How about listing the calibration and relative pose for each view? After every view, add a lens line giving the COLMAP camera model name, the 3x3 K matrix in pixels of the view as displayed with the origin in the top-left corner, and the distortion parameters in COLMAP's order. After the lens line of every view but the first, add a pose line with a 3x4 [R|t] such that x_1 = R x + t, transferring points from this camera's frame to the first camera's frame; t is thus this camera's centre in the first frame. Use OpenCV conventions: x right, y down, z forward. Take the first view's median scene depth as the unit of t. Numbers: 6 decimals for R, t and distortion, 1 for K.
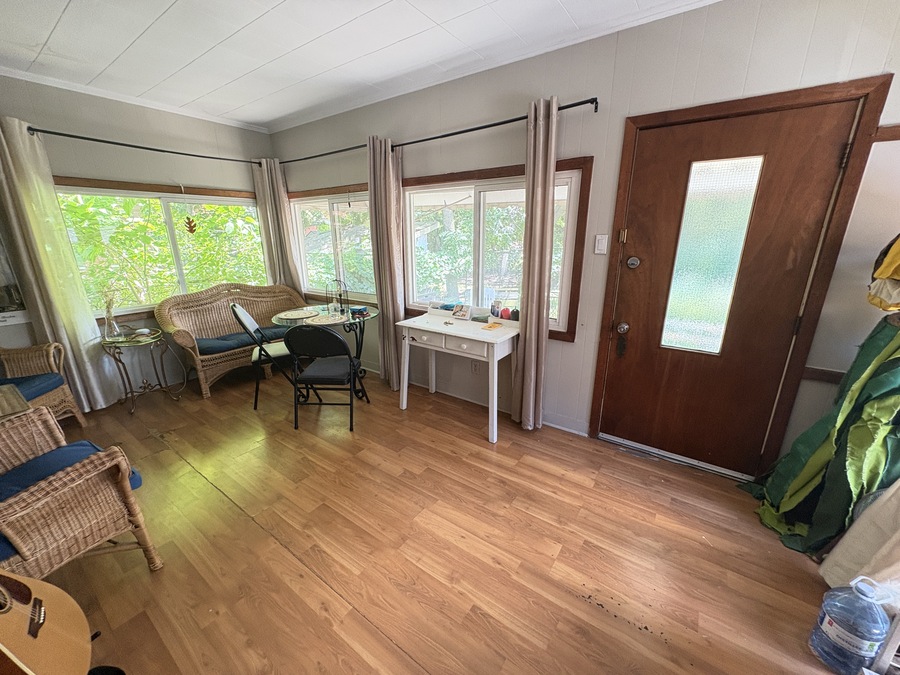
lens RADIAL K [[360.0, 0, 450.6], [0, 360.0, 339.1], [0, 0, 1]] dist [0.000635, -0.000016]
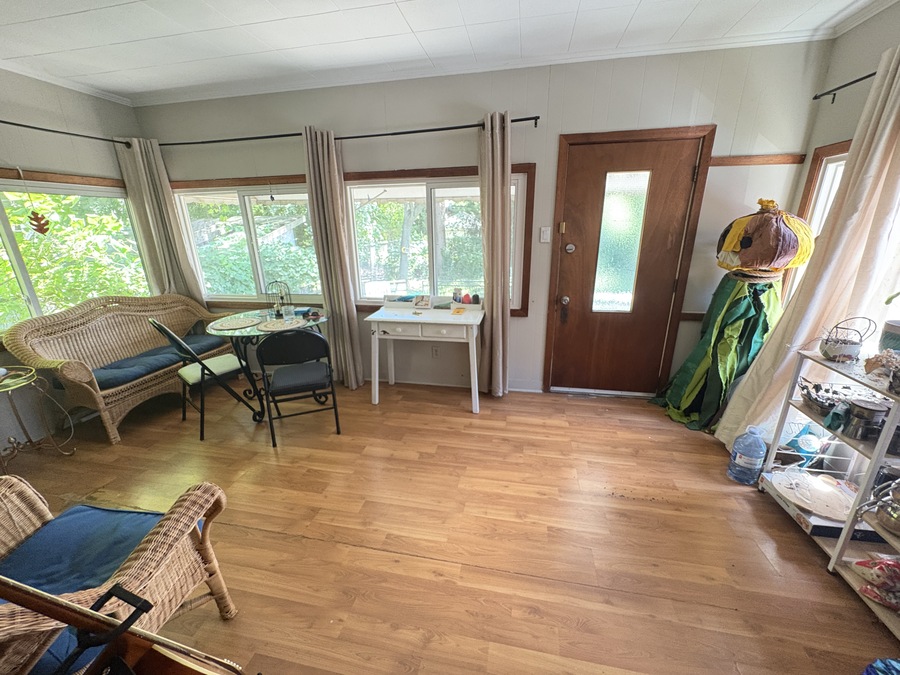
lens RADIAL K [[361.8, 0, 450.9], [0, 361.8, 339.5], [0, 0, 1]] dist [0.000332, 0.000010]
pose [[0.912725, -0.135426, 0.385477, -0.373489], [0.128536, 0.990741, 0.043721, -0.001552], [-0.387829, 0.009642, 0.921681, -0.018999]]
